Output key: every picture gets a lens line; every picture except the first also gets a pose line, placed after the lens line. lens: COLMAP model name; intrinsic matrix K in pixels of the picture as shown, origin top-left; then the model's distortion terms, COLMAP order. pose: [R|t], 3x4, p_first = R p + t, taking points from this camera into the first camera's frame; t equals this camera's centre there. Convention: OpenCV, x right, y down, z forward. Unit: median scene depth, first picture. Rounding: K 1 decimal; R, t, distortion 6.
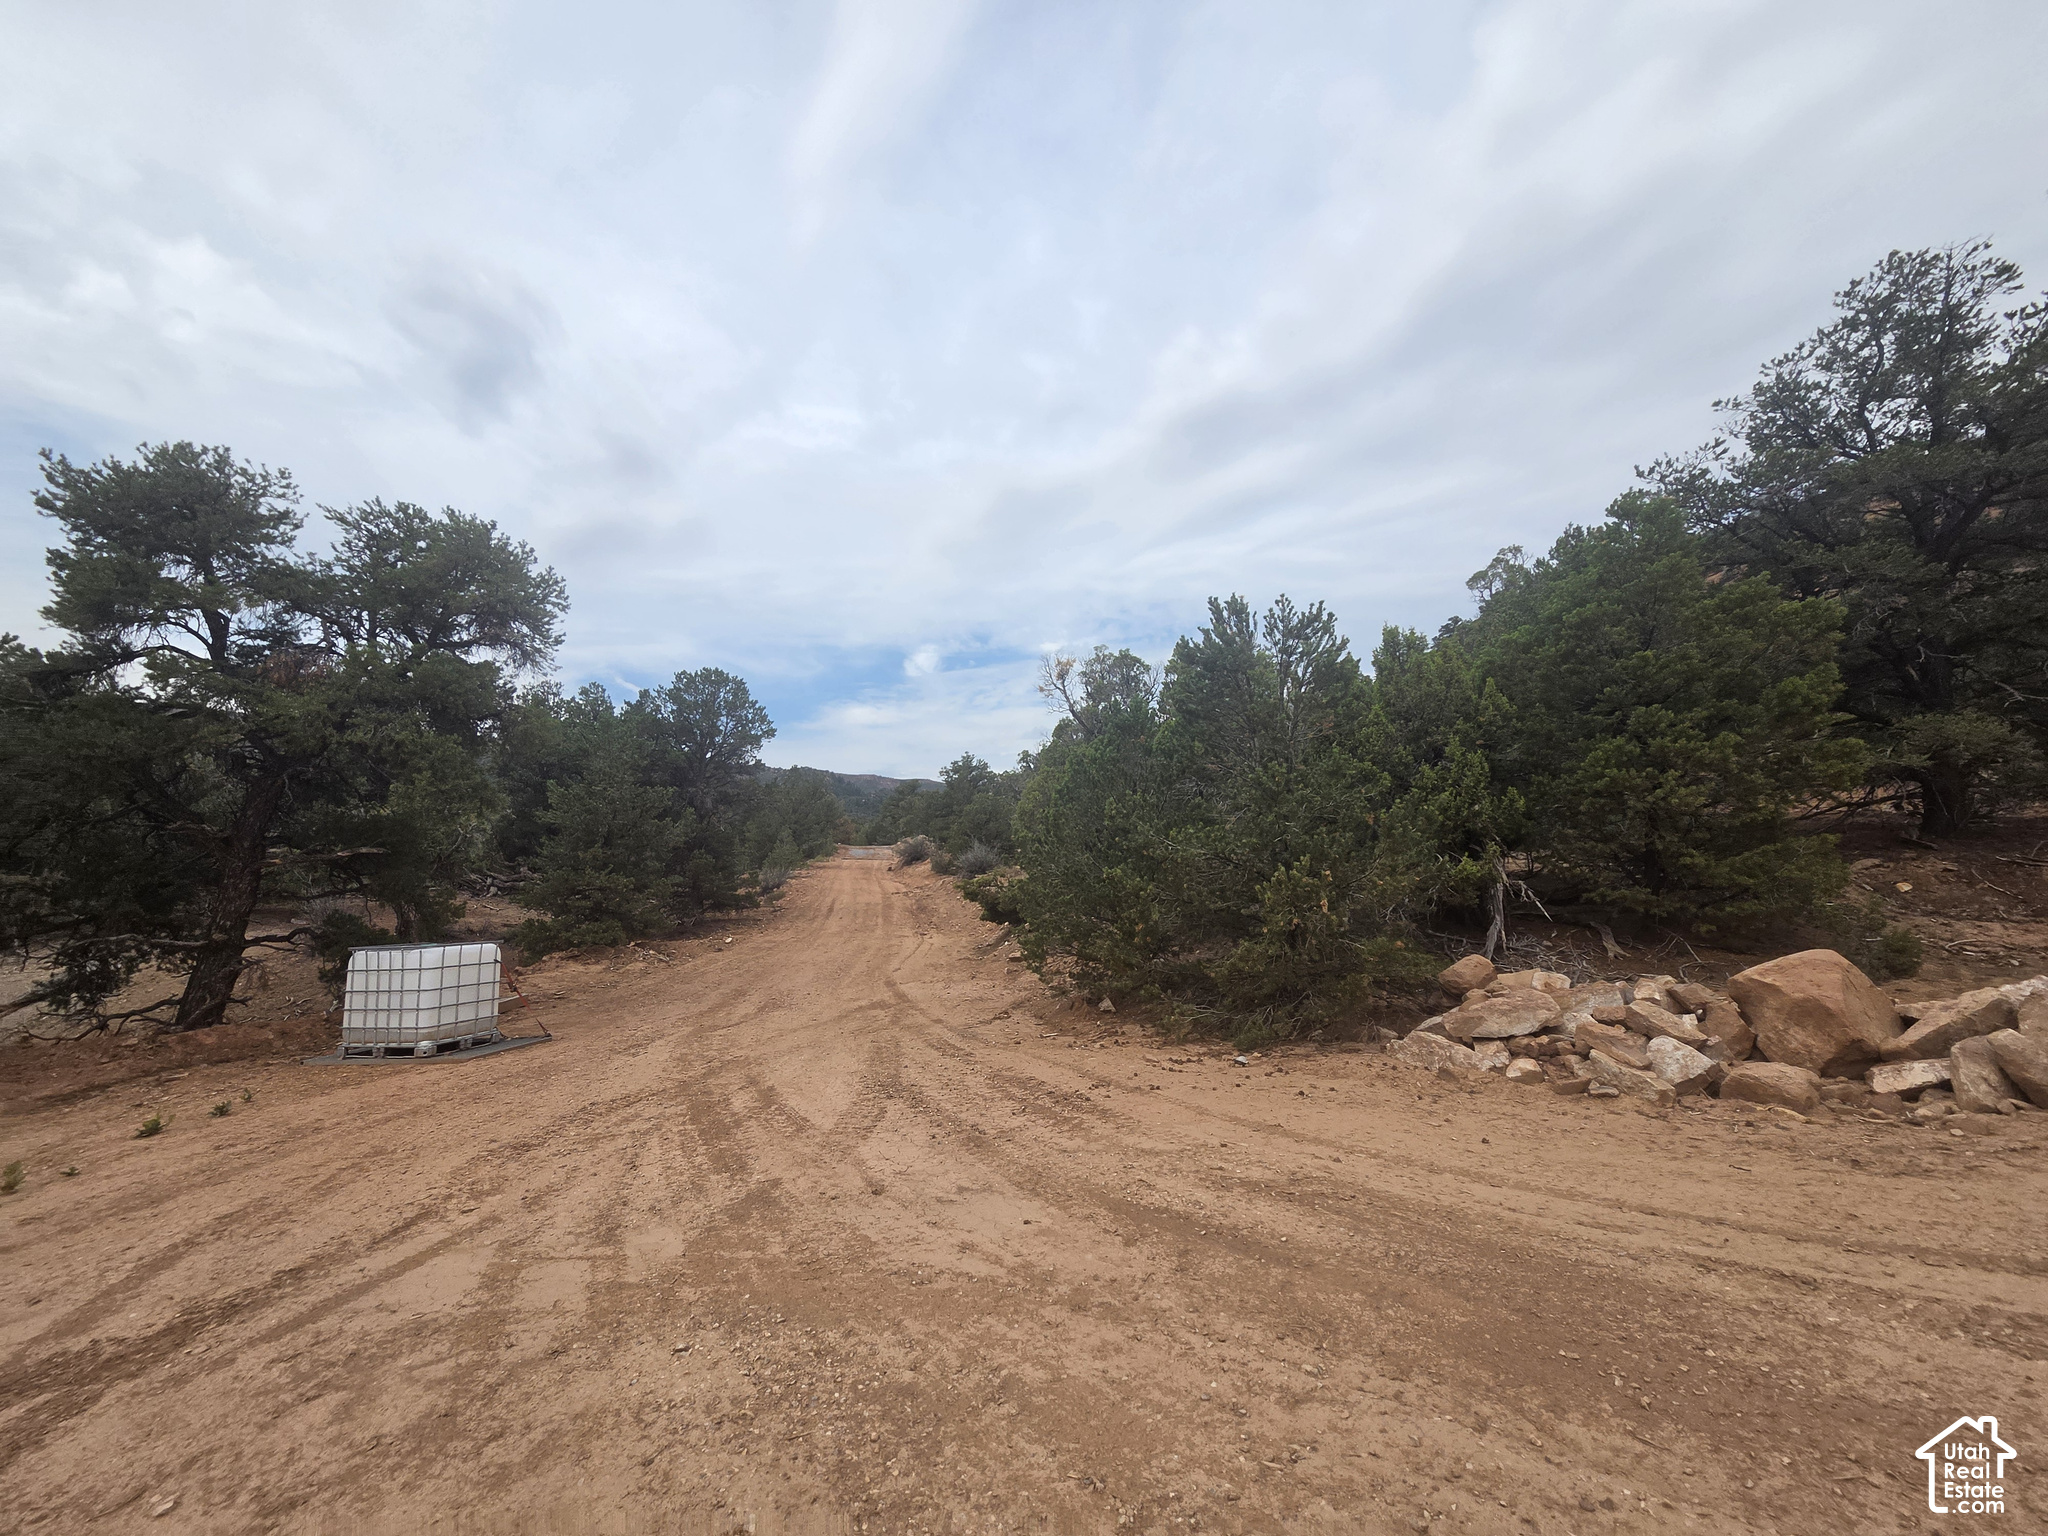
lens RADIAL K [[844.3, 0, 1028.7], [0, 844.3, 770.1], [0, 0, 1]] dist [0.000929, 0.000130]
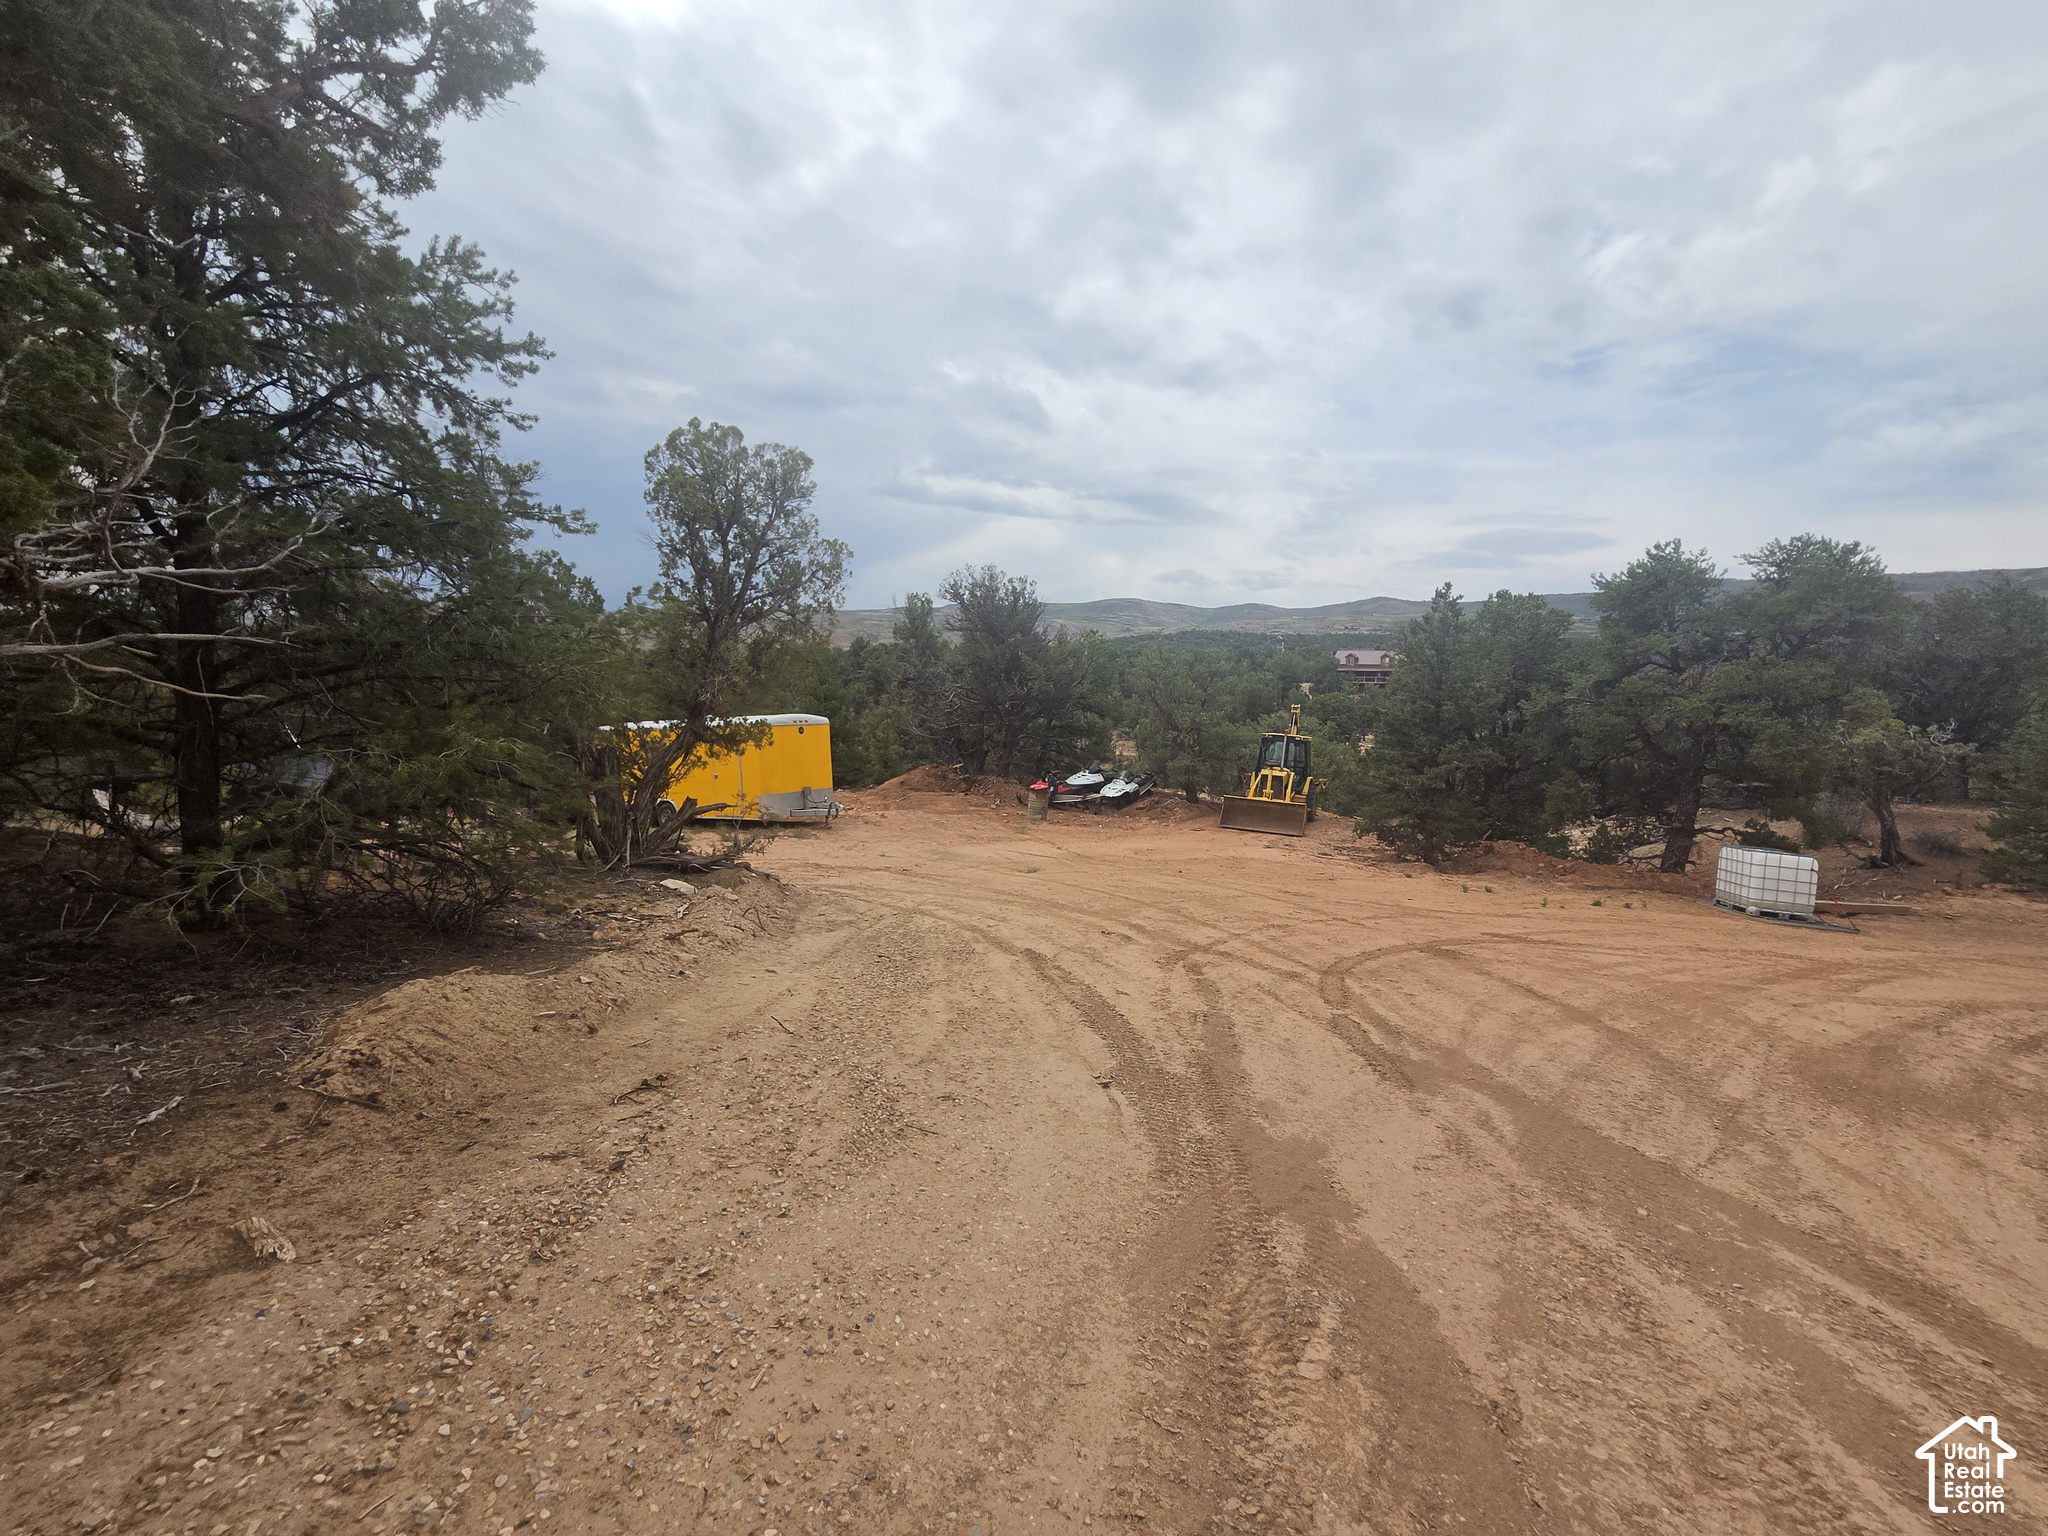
lens RADIAL K [[844.3, 0, 1024.7], [0, 844.3, 766.4], [0, 0, 1]] dist [0.000929, 0.000130]
pose [[-0.001131, 0.081668, -0.996659, 0.874425], [0.062997, 0.994686, 0.081435, -0.170179], [0.998013, -0.062694, -0.006270, -0.380665]]
